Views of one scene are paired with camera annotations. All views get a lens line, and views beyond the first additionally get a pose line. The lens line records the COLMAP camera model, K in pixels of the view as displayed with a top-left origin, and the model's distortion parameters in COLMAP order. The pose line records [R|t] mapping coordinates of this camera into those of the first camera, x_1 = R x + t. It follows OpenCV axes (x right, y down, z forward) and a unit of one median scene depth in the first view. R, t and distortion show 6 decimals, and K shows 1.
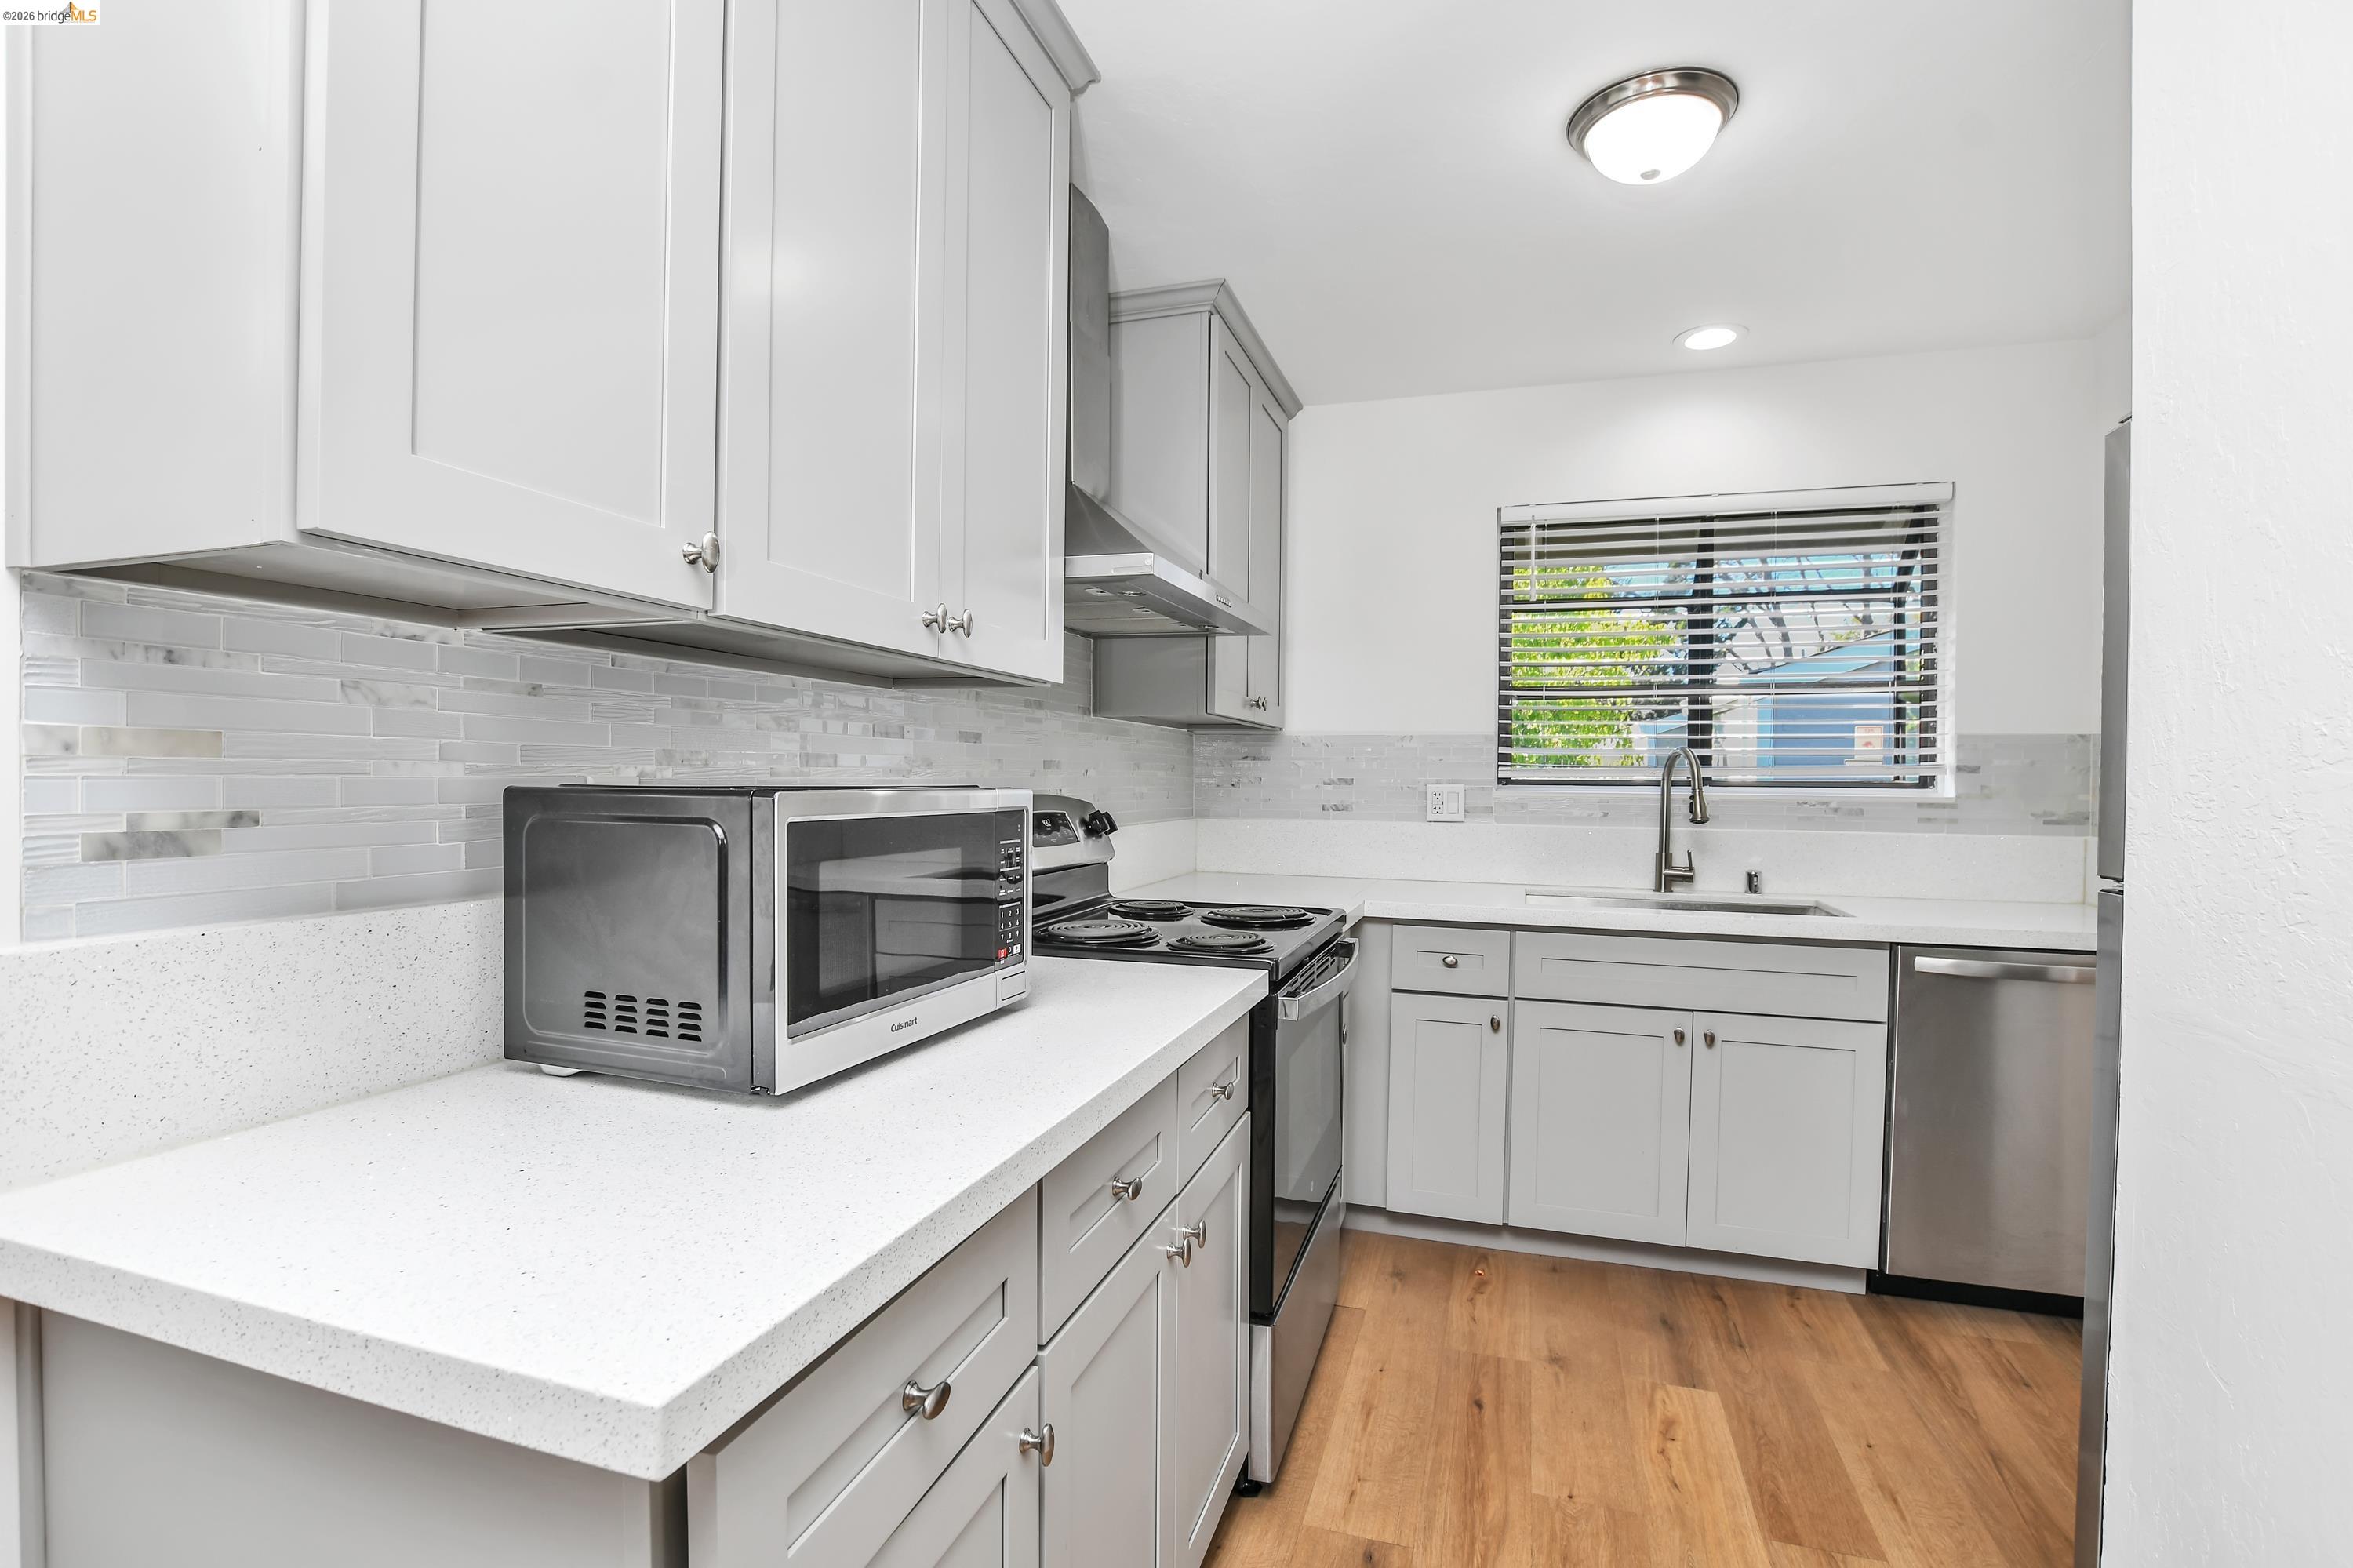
lens RADIAL K [[1107.9, 0, 1161.1], [0, 1107.9, 796.4], [0, 0, 1]] dist [-0.021261, 0.001579]
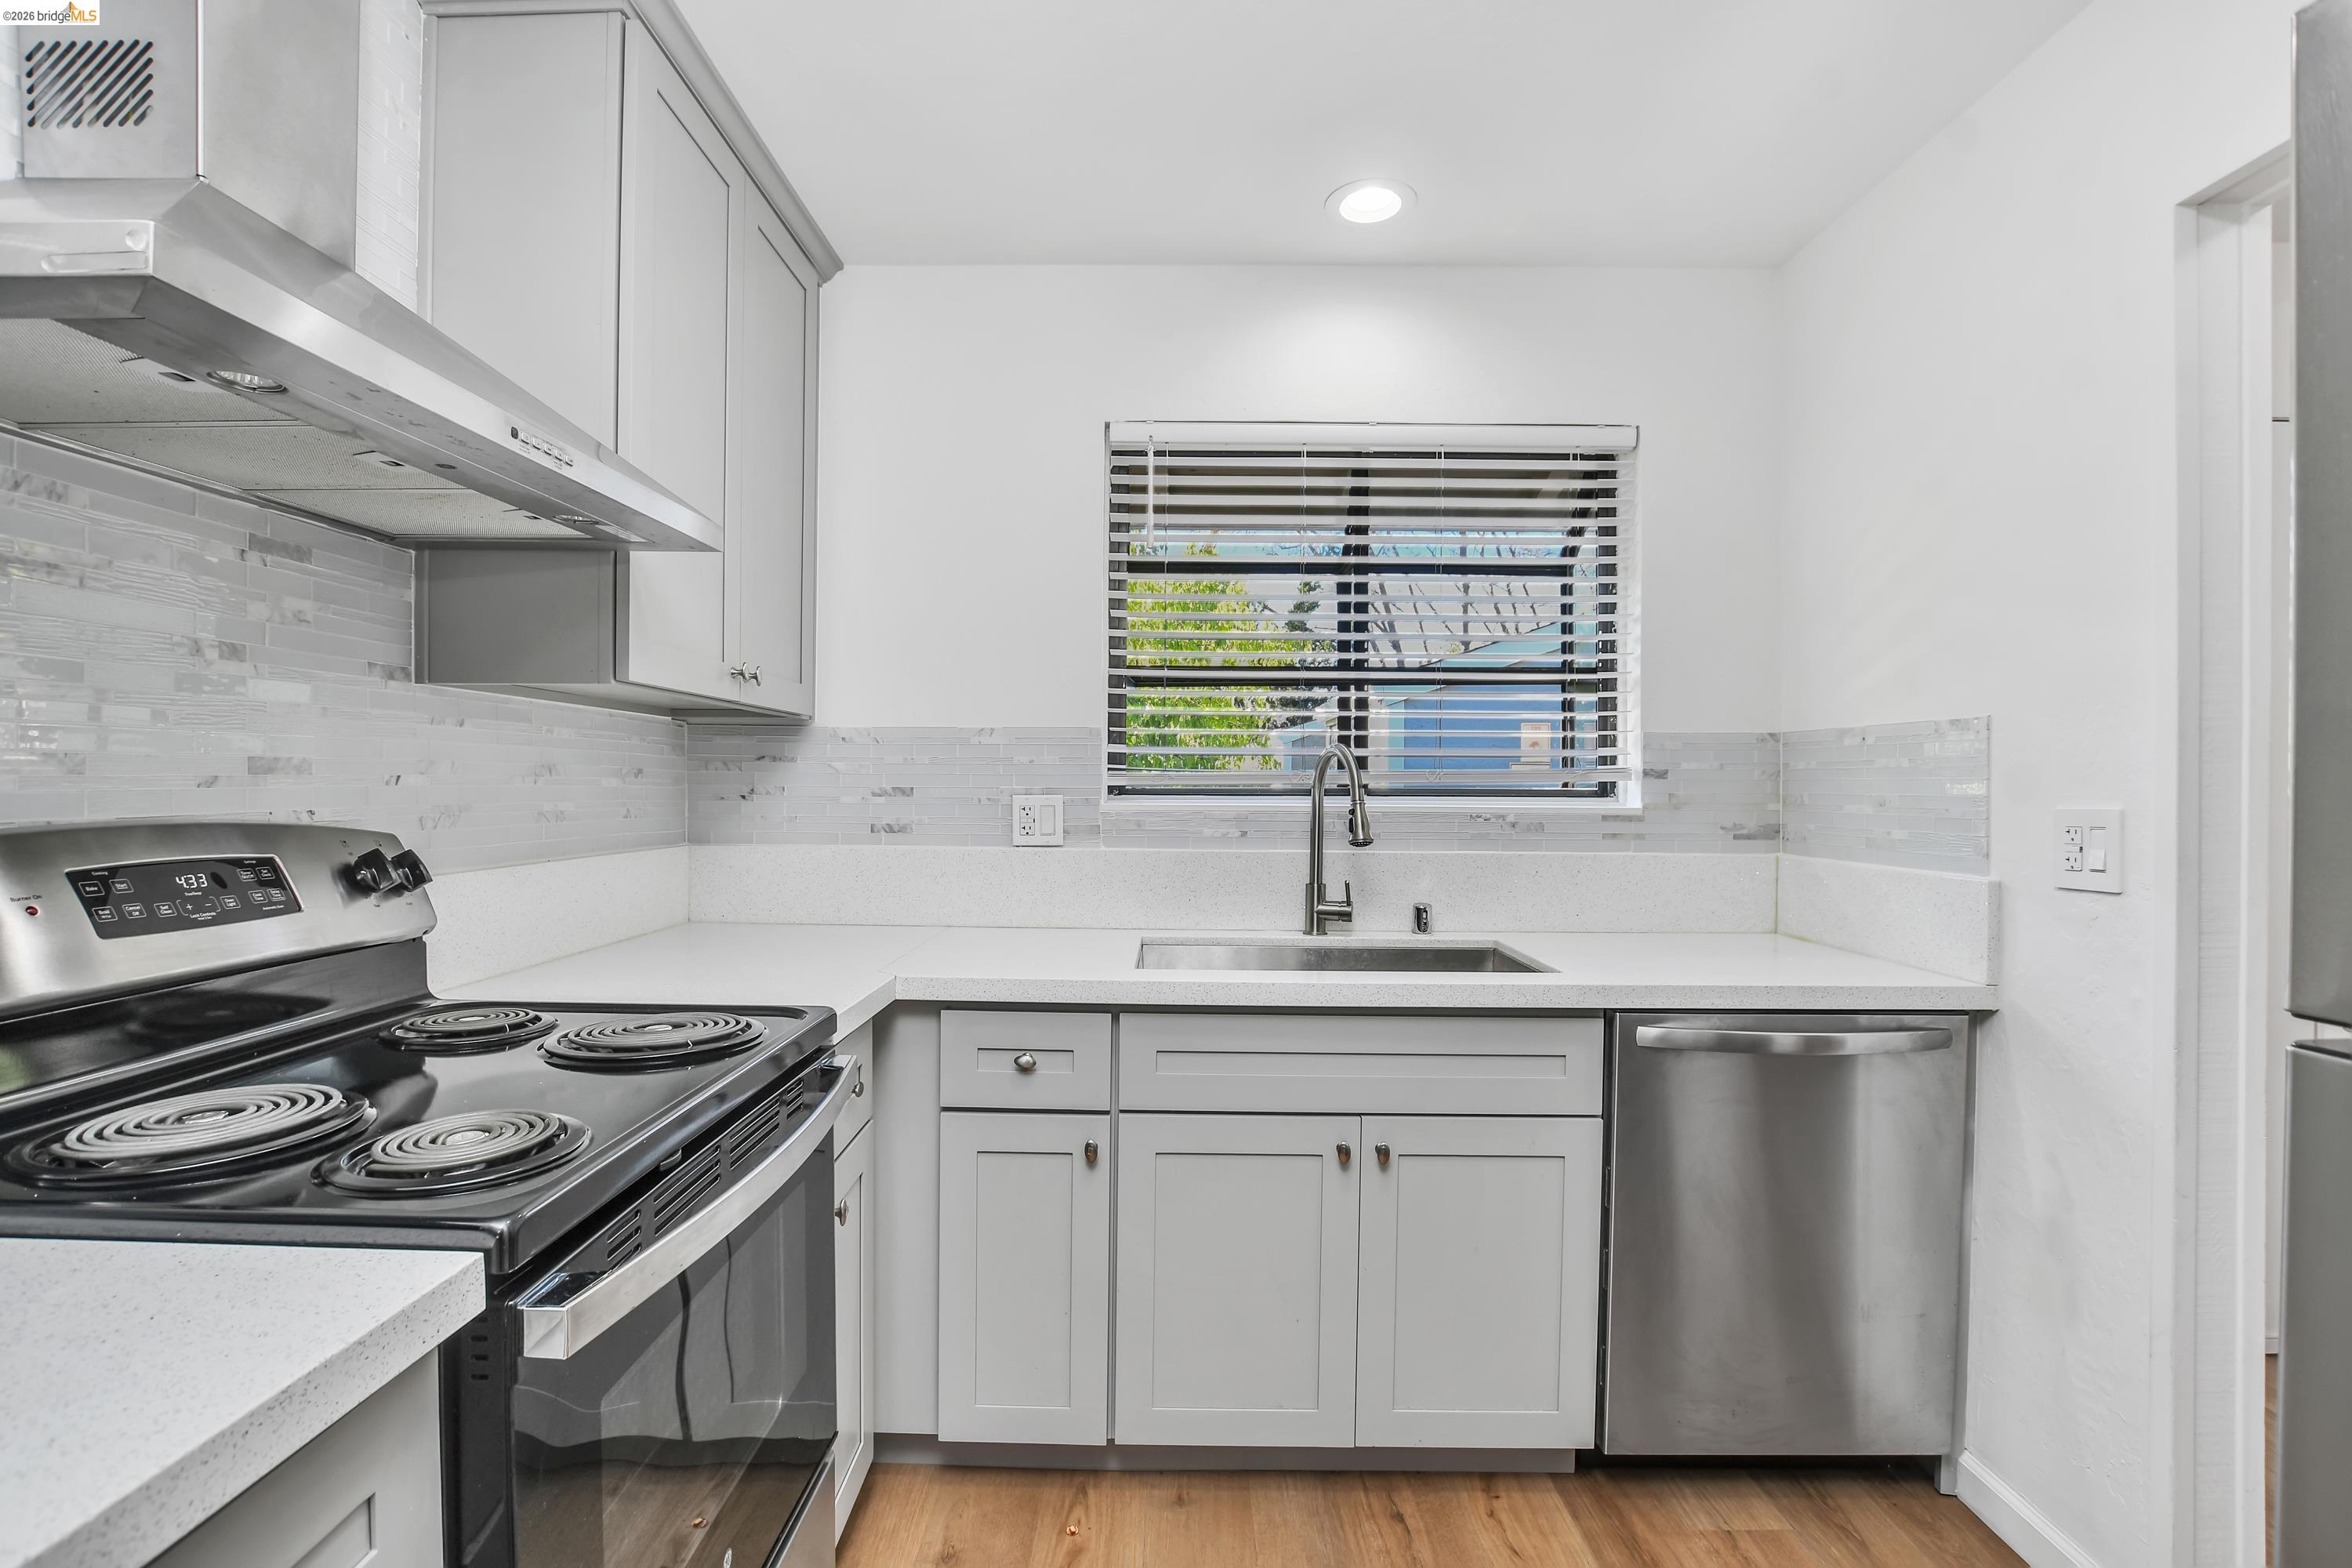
lens RADIAL K [[1107.4, 0, 1156.7], [0, 1107.4, 794.1], [0, 0, 1]] dist [-0.021261, 0.001579]
pose [[0.954813, -0.005339, 0.297159, 0.141589], [0.007659, 0.999949, -0.006644, -0.007241], [-0.297108, 0.008620, 0.954805, 0.344135]]
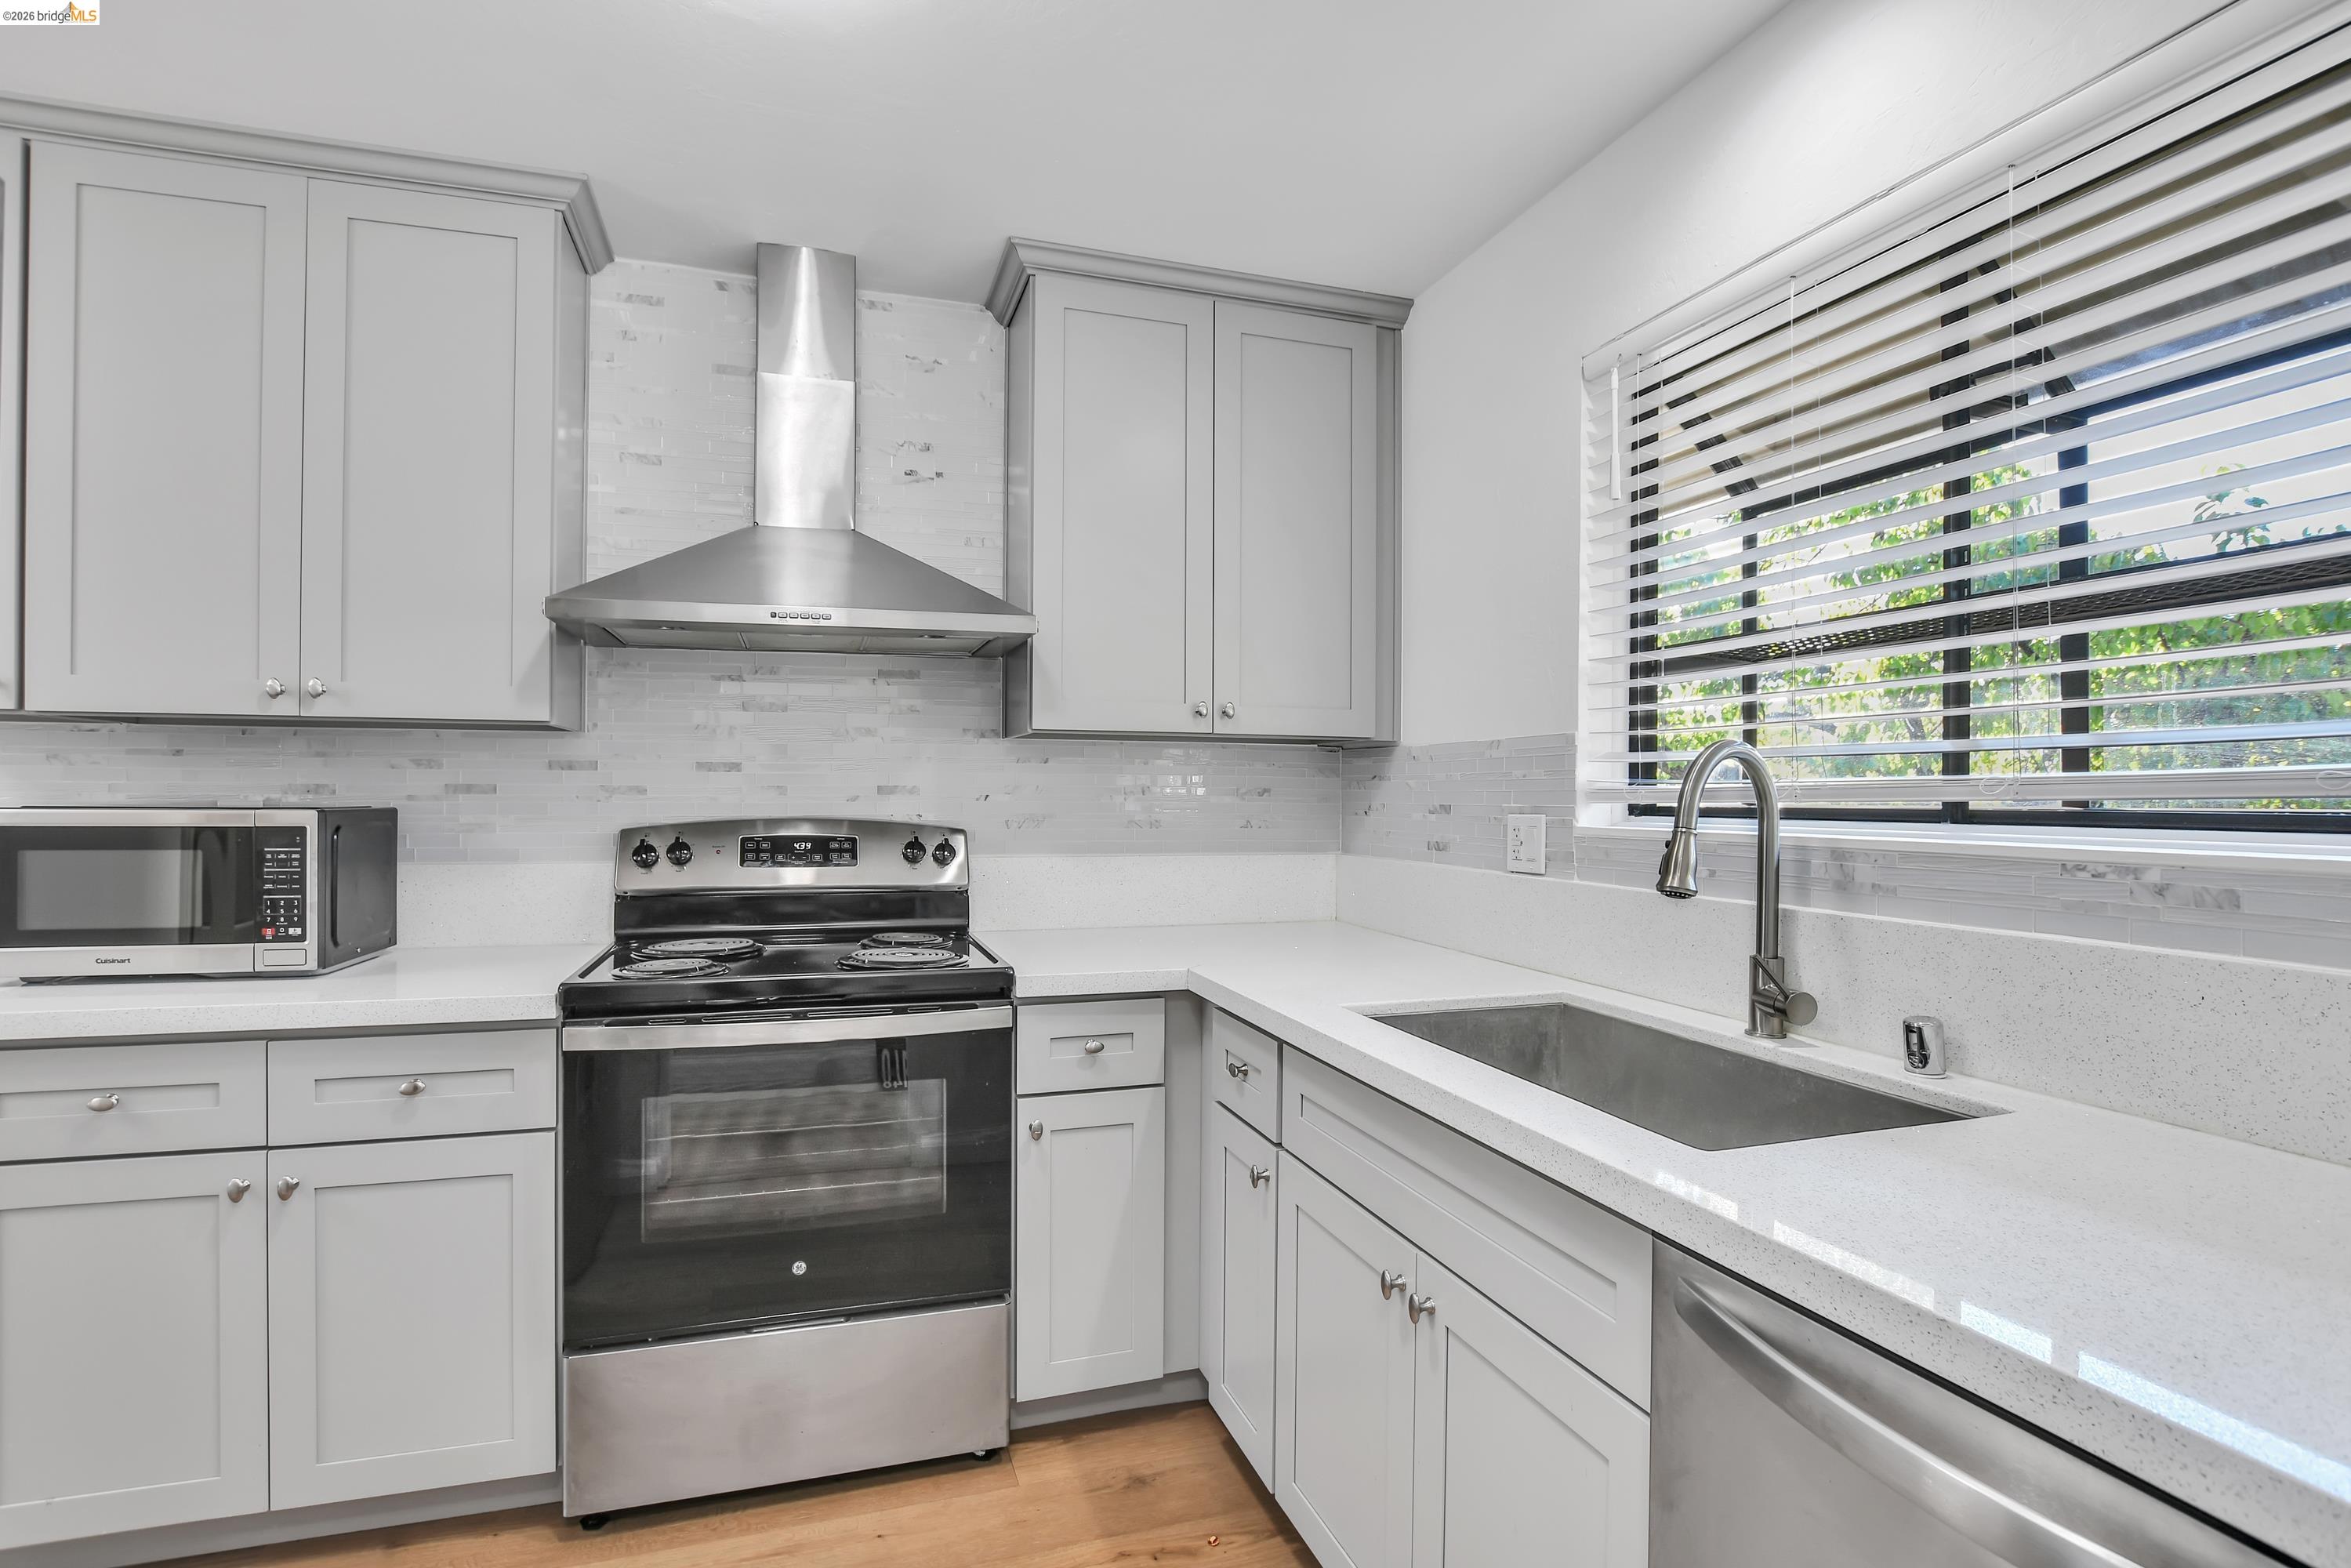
lens RADIAL K [[1106.9, 0, 1135.8], [0, 1106.9, 793.1], [0, 0, 1]] dist [-0.021261, 0.001579]
pose [[0.580108, -0.006550, -0.814514, 0.796816], [-0.015544, 0.999697, -0.019109, -0.009051], [0.814392, 0.023746, 0.579830, 0.555851]]
